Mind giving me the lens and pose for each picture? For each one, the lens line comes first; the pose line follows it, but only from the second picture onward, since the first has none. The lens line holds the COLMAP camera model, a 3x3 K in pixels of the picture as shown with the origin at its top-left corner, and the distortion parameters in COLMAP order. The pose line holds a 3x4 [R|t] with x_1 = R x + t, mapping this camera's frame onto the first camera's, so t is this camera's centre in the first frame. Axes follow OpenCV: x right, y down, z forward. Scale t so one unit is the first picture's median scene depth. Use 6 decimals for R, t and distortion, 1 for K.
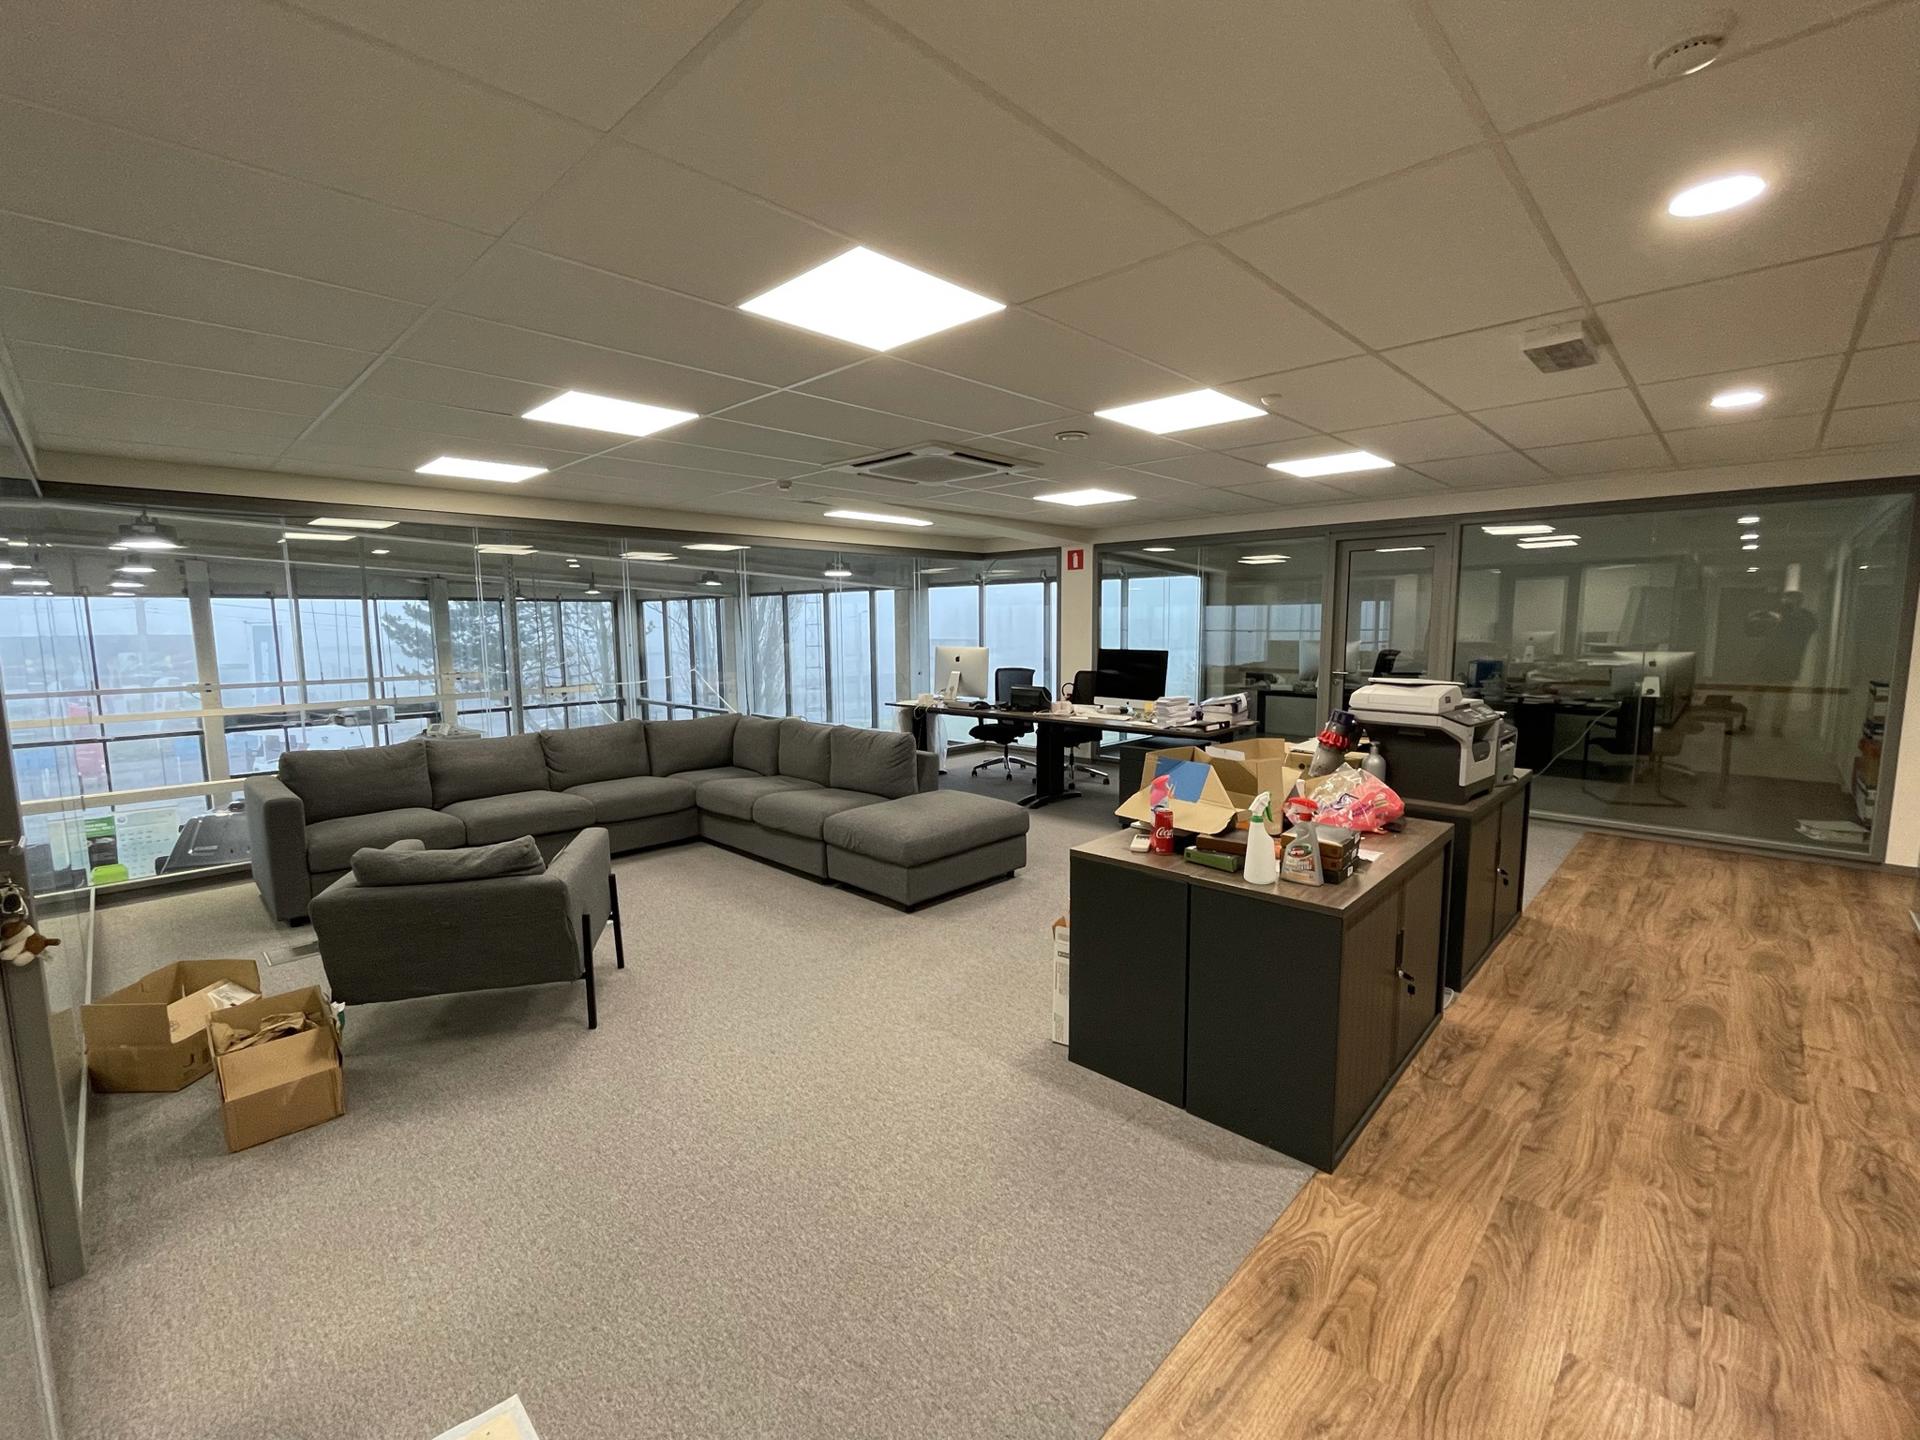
lens RADIAL K [[831.6, 0, 966.9], [0, 831.6, 719.3], [0, 0, 1]] dist [-0.004883, -0.000152]
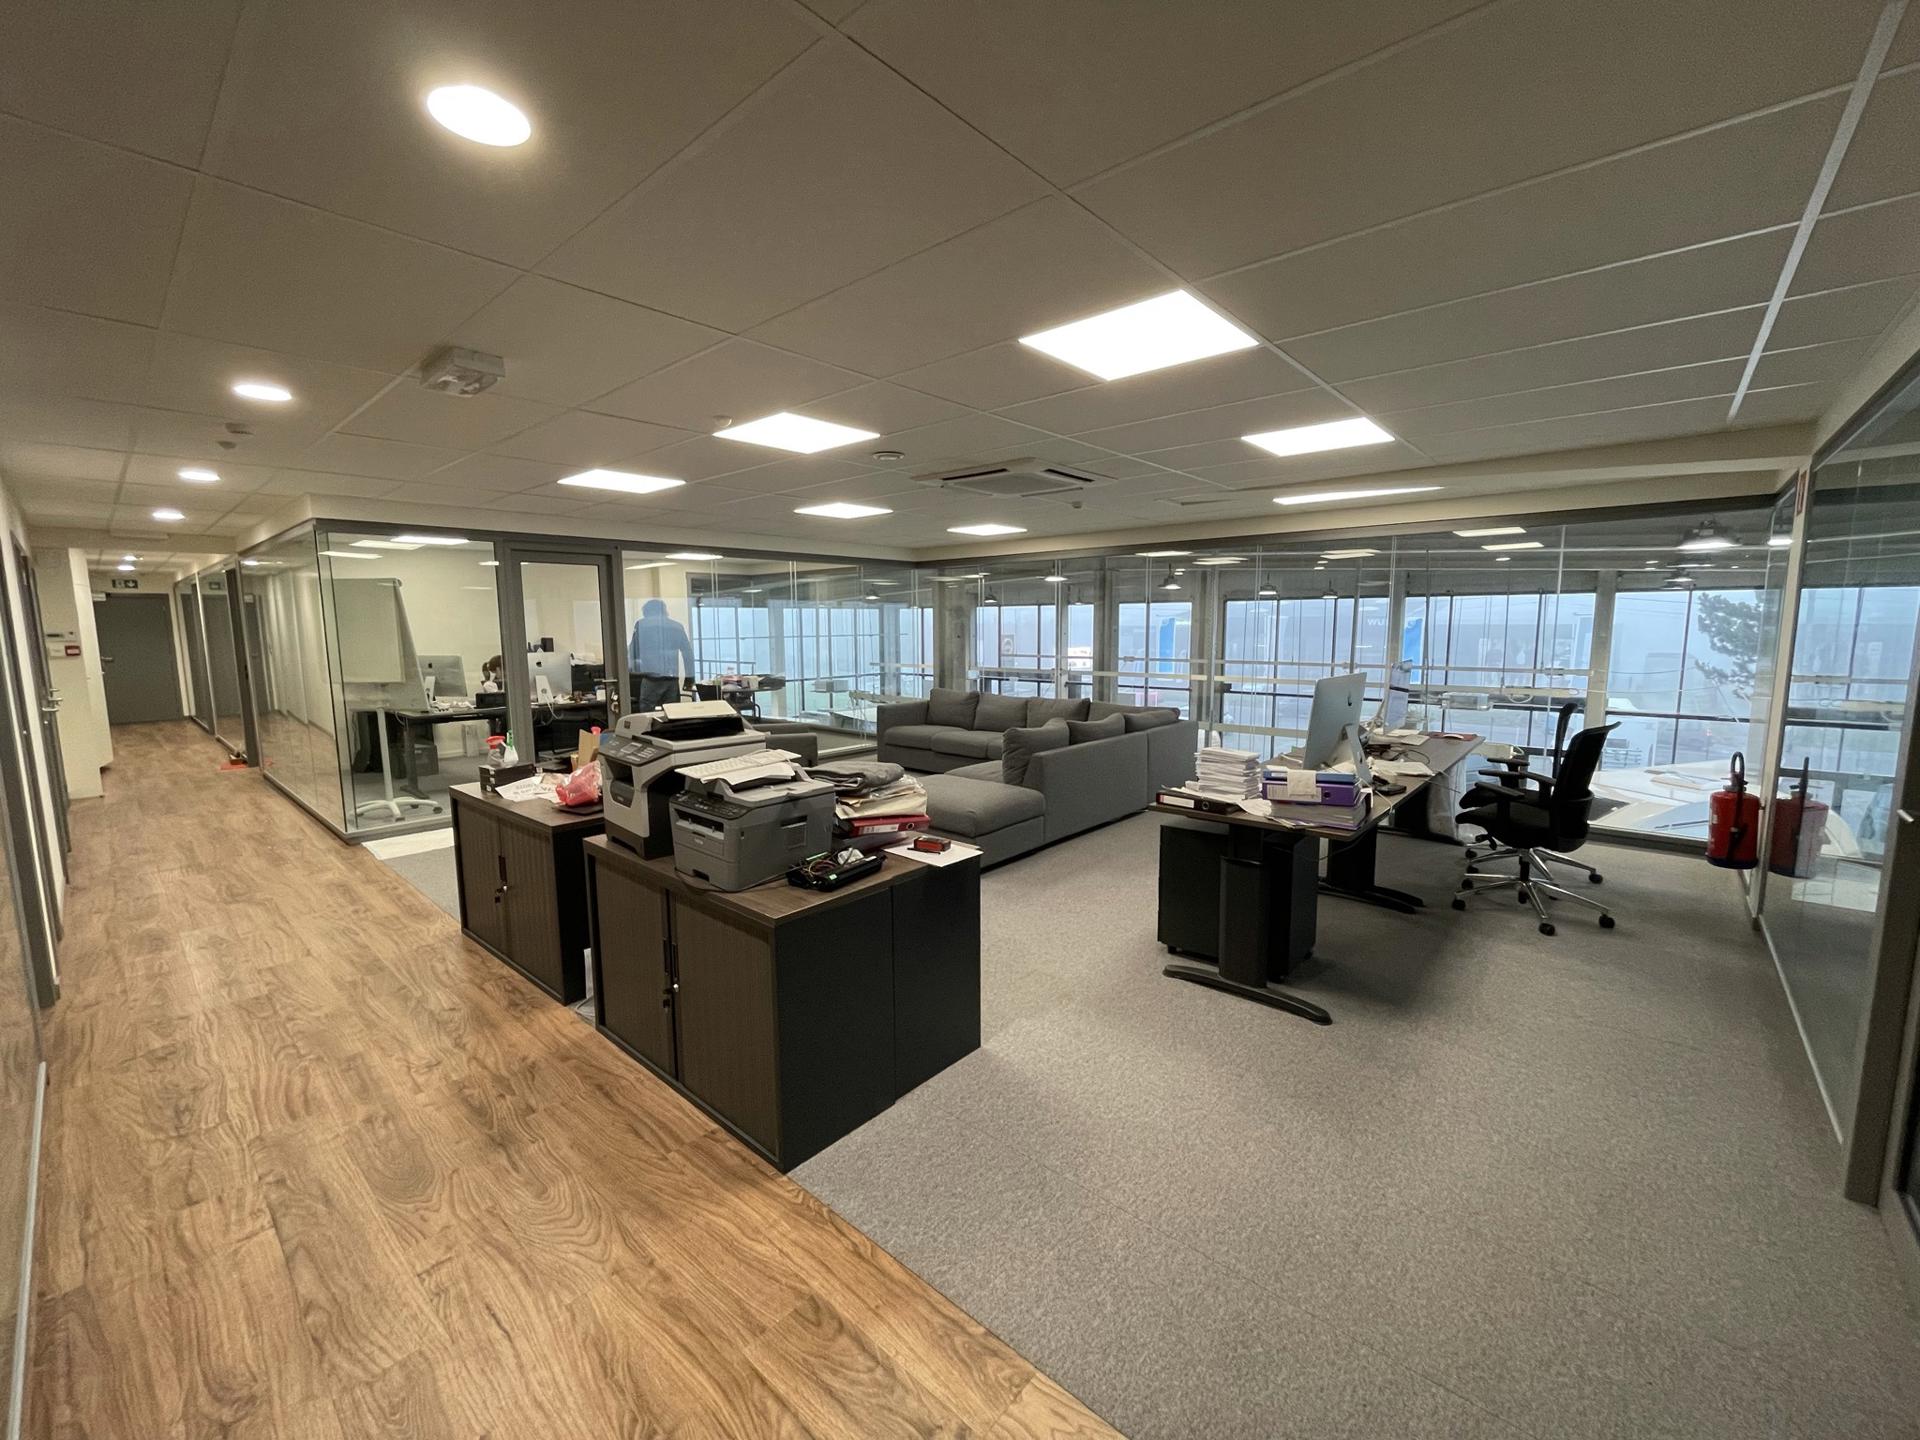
lens RADIAL K [[780.6, 0, 967.0], [0, 780.6, 717.0], [0, 0, 1]] dist [-0.006285, 0.000568]
pose [[0.038430, 0.128721, -0.990936, 1.695032], [-0.111426, 0.986036, 0.123763, -0.216999], [0.993029, 0.105660, 0.052236, 1.558882]]
